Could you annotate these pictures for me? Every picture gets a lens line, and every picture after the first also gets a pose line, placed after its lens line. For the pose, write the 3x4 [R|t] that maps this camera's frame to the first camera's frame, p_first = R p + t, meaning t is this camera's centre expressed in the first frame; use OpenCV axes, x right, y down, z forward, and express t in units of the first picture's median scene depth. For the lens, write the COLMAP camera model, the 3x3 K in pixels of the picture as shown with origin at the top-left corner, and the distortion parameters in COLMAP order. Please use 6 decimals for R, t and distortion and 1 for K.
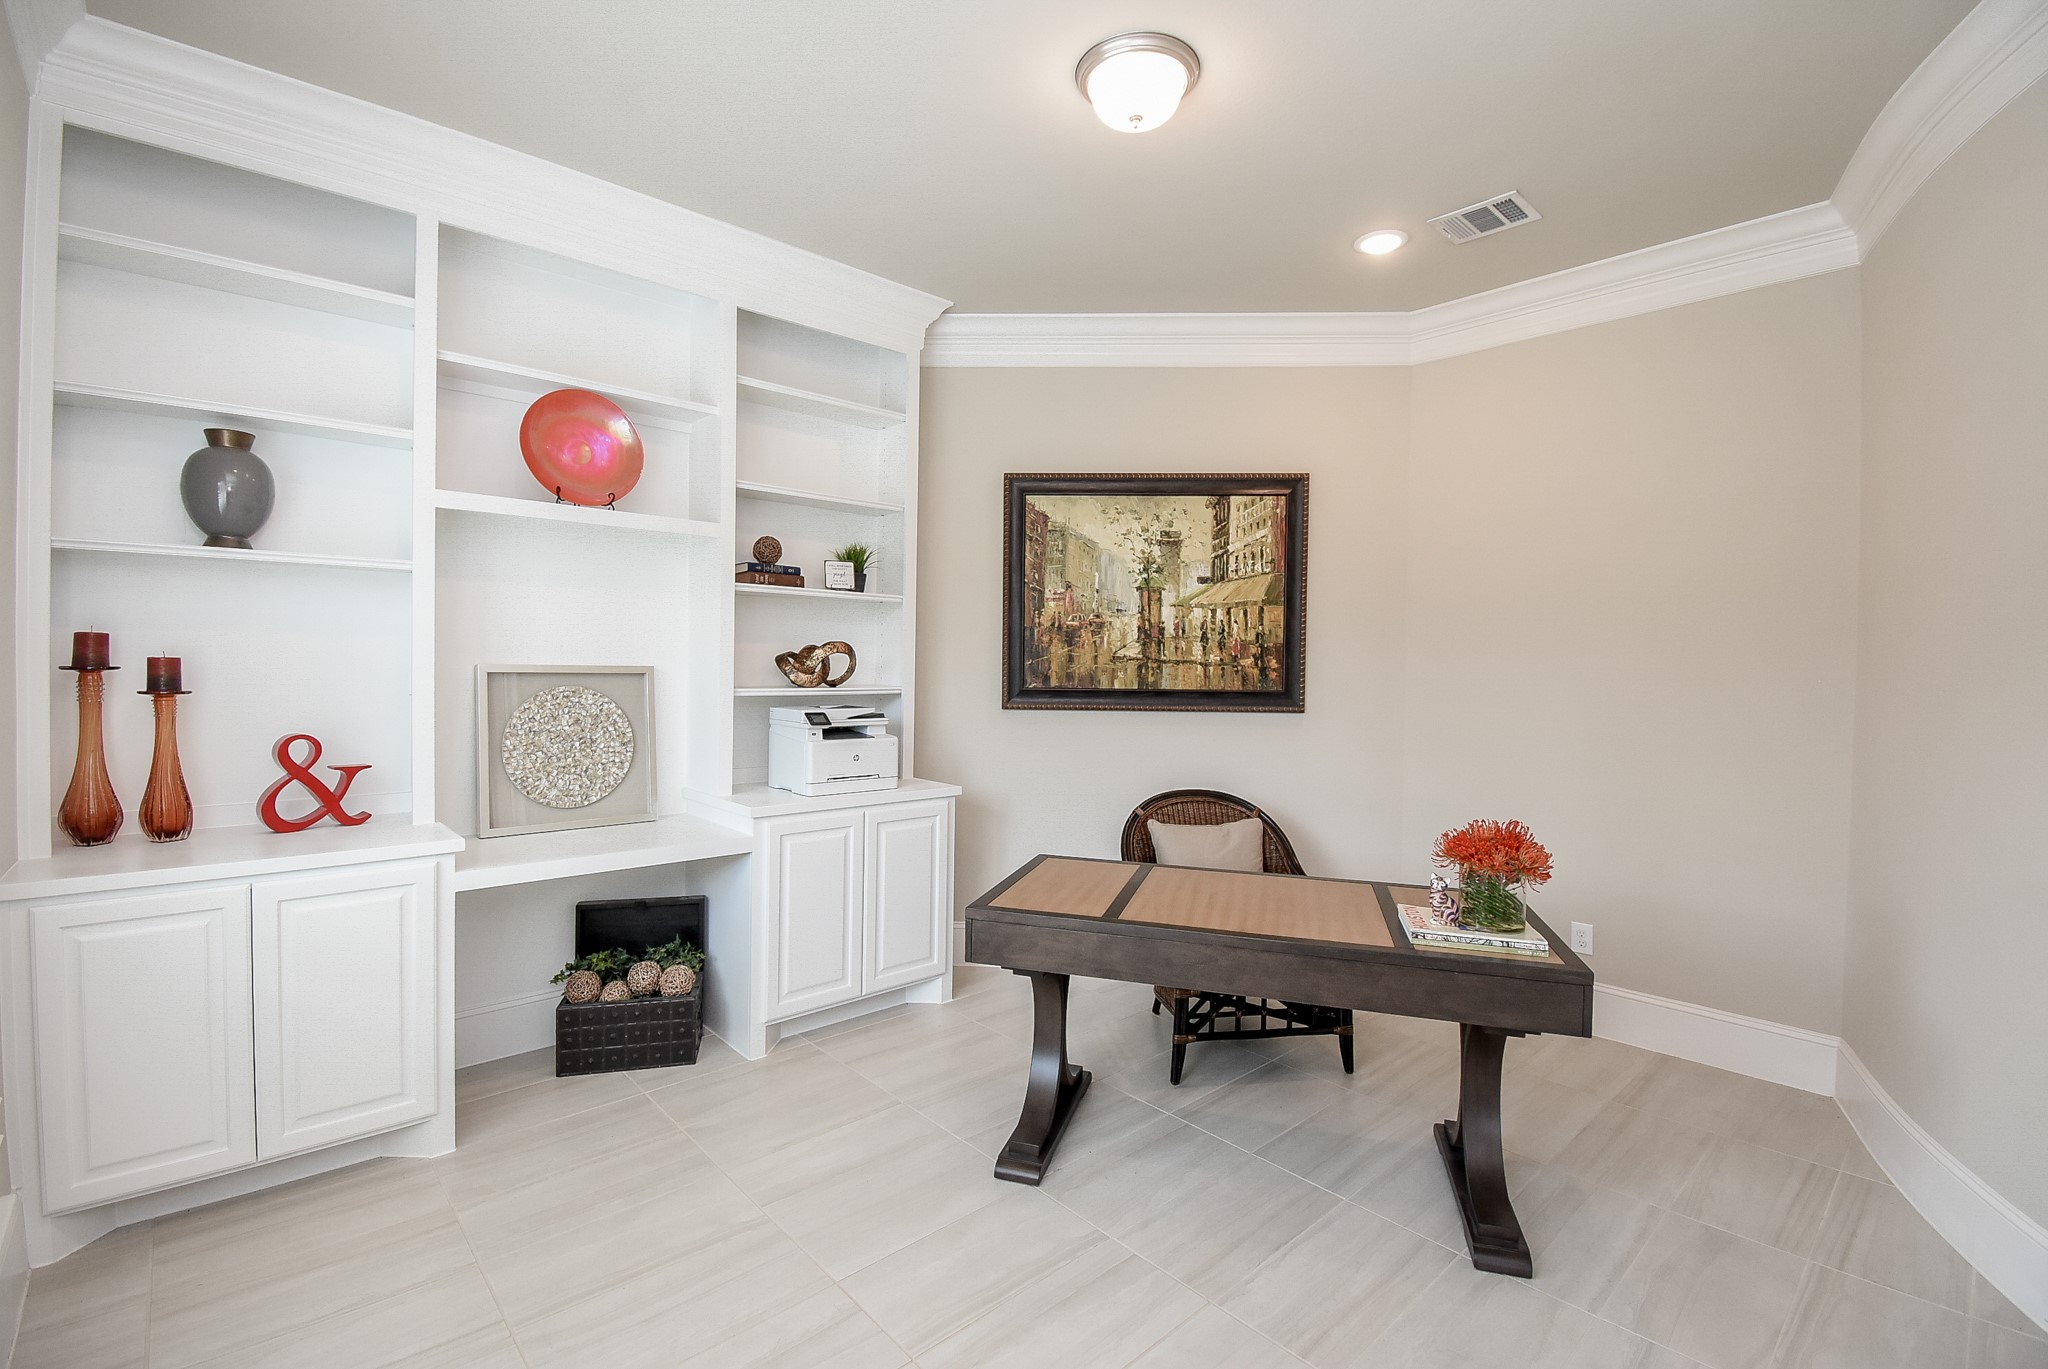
lens RADIAL K [[901.6, 0, 1021.3], [0, 901.6, 674.3], [0, 0, 1]] dist [0.019592, -0.025310]
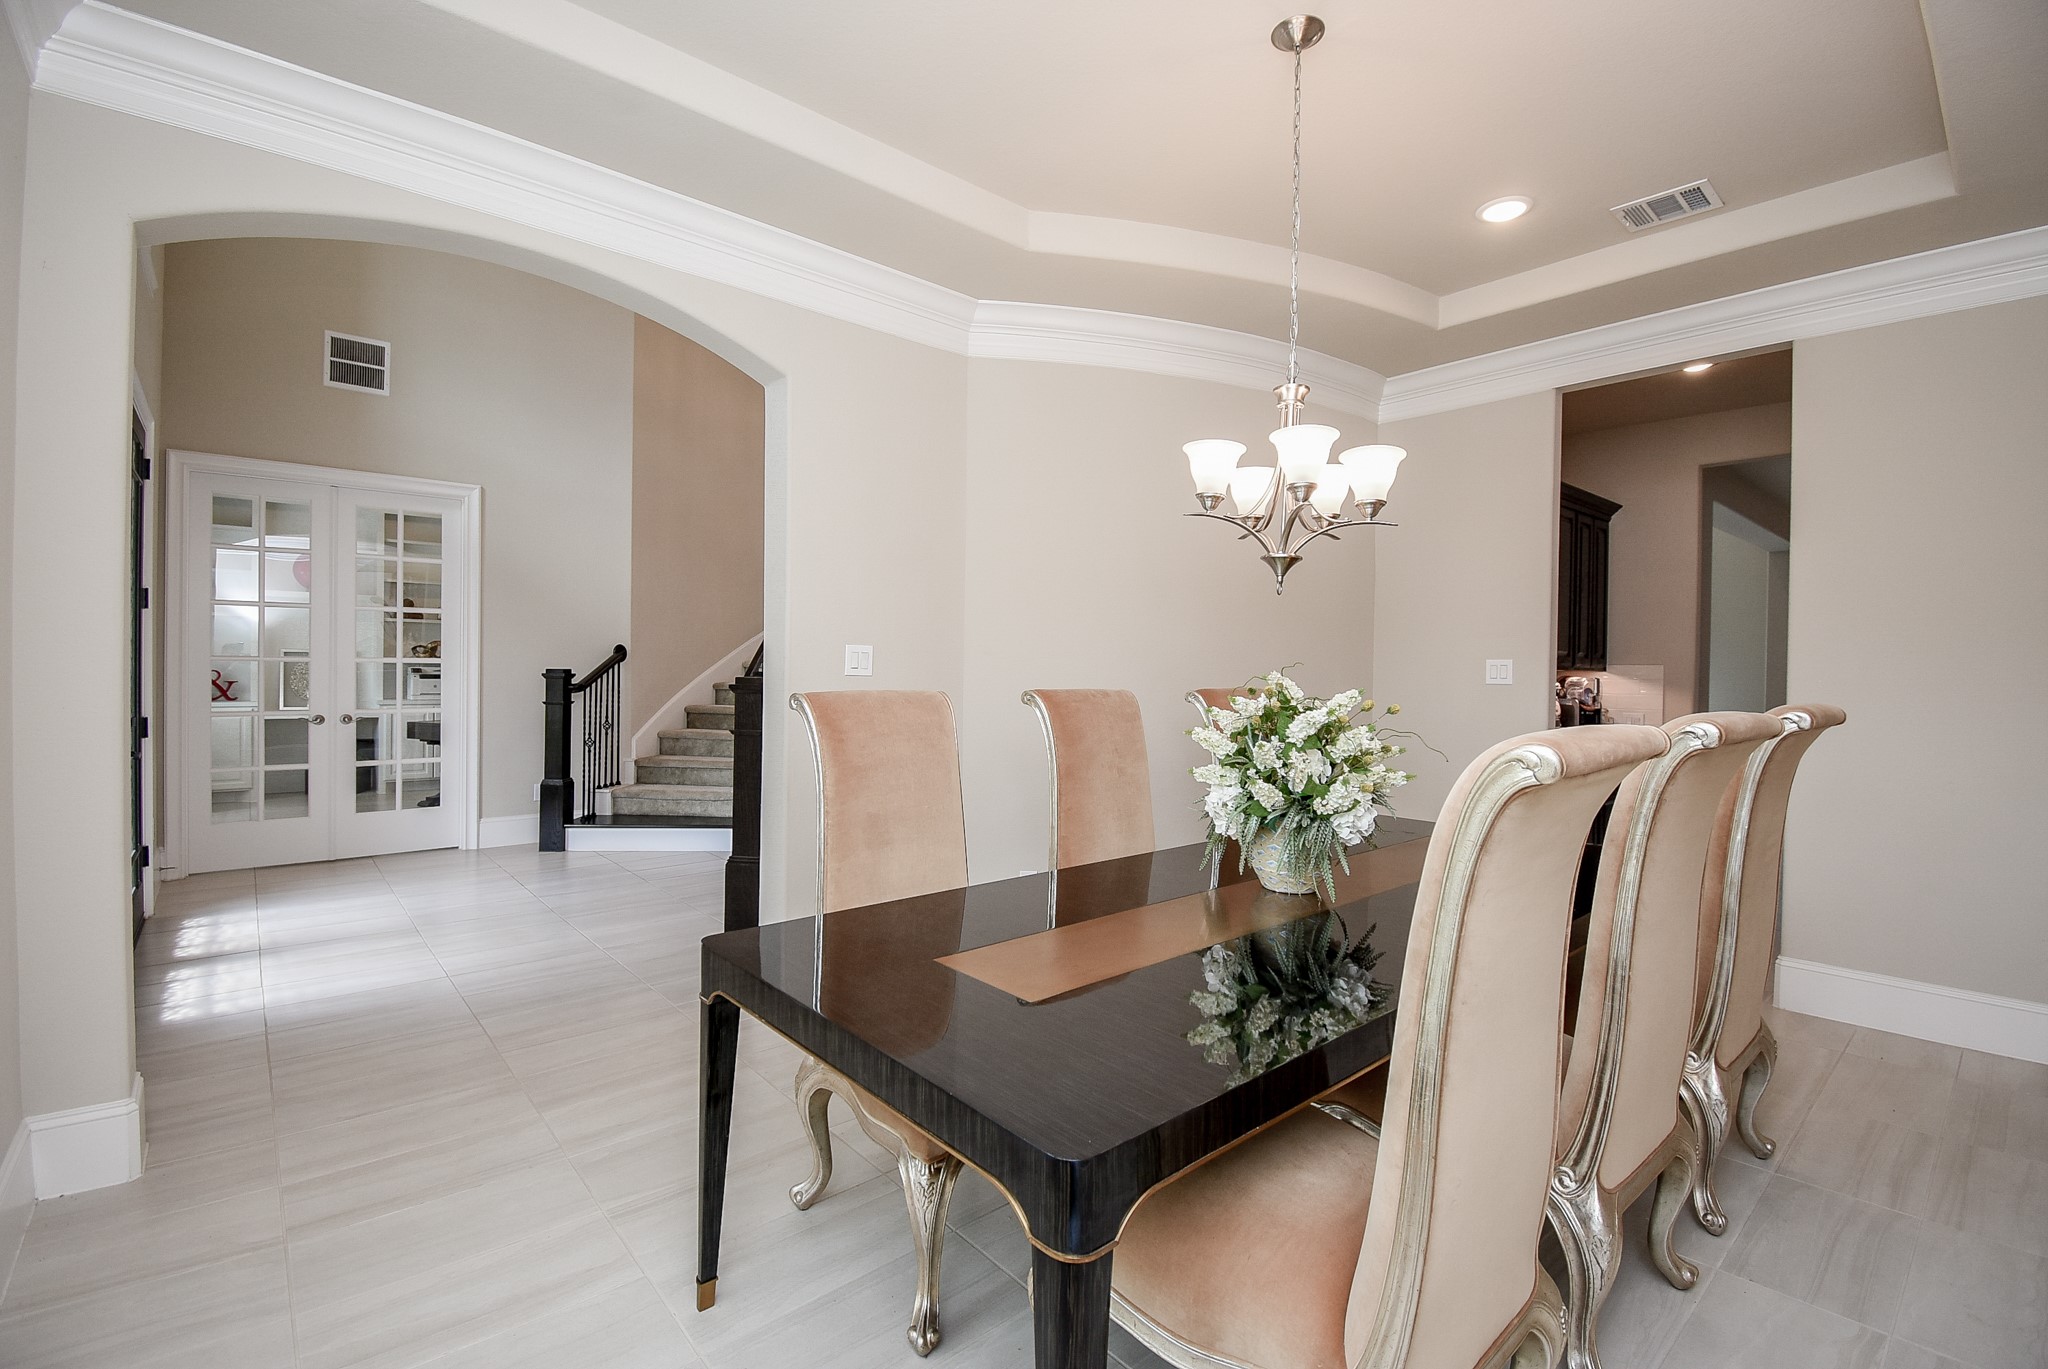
lens RADIAL K [[909.2, 0, 1027.5], [0, 909.2, 666.2], [0, 0, 1]] dist [0.015506, -0.022948]
pose [[0.999627, -0.002878, -0.027175, 1.711519], [0.002417, 0.999852, -0.017006, 0.091745], [0.027220, 0.016934, 0.999486, -1.677552]]
